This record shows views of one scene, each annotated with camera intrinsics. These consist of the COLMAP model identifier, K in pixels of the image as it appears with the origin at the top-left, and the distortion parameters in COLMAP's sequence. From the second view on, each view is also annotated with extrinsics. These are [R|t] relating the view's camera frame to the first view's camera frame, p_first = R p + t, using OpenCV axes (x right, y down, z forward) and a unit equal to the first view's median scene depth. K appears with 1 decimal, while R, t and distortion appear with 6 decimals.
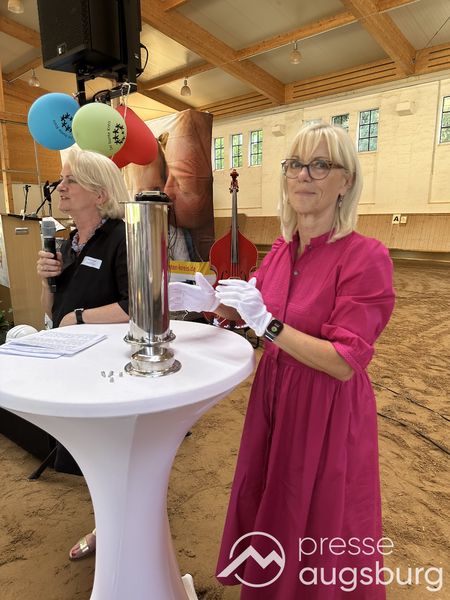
lens RADIAL K [[424.3, 0, 226.9], [0, 424.3, 307.0], [0, 0, 1]] dist [0.021021, -0.035968]
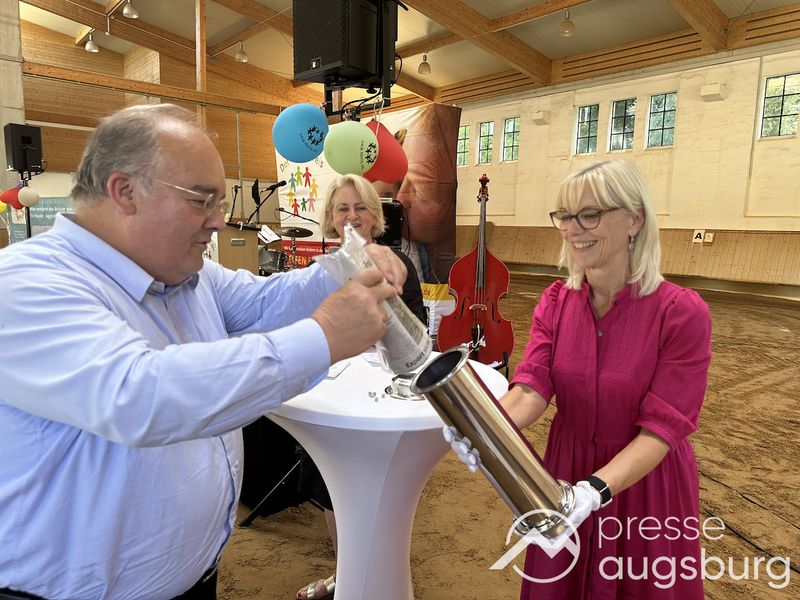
lens RADIAL K [[565.8, 0, 405.3], [0, 565.8, 297.6], [0, 0, 1]] dist [0.021021, -0.035968]
pose [[0.993617, 0.043637, -0.104026, -0.008421], [-0.051609, 0.995831, -0.075220, 0.002360], [0.100310, 0.080108, 0.991726, -0.060564]]
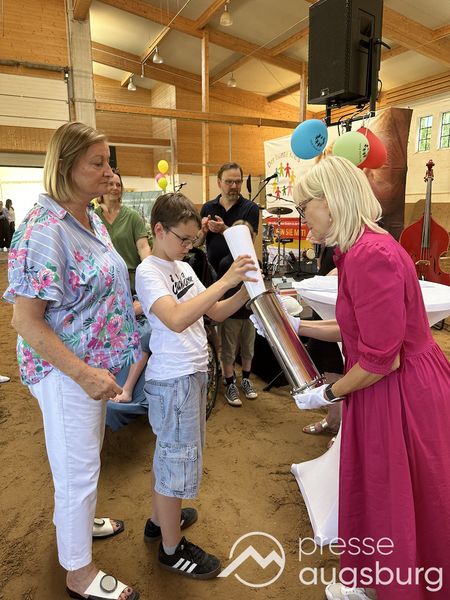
lens RADIAL K [[424.3, 0, 228.0], [0, 424.3, 299.2], [0, 0, 1]] dist [0.021021, -0.035968]
pose [[0.927952, 0.079300, -0.364165, -0.029655], [-0.074845, 0.996847, 0.026354, 0.026260], [0.365106, 0.002801, 0.930962, -0.138248]]
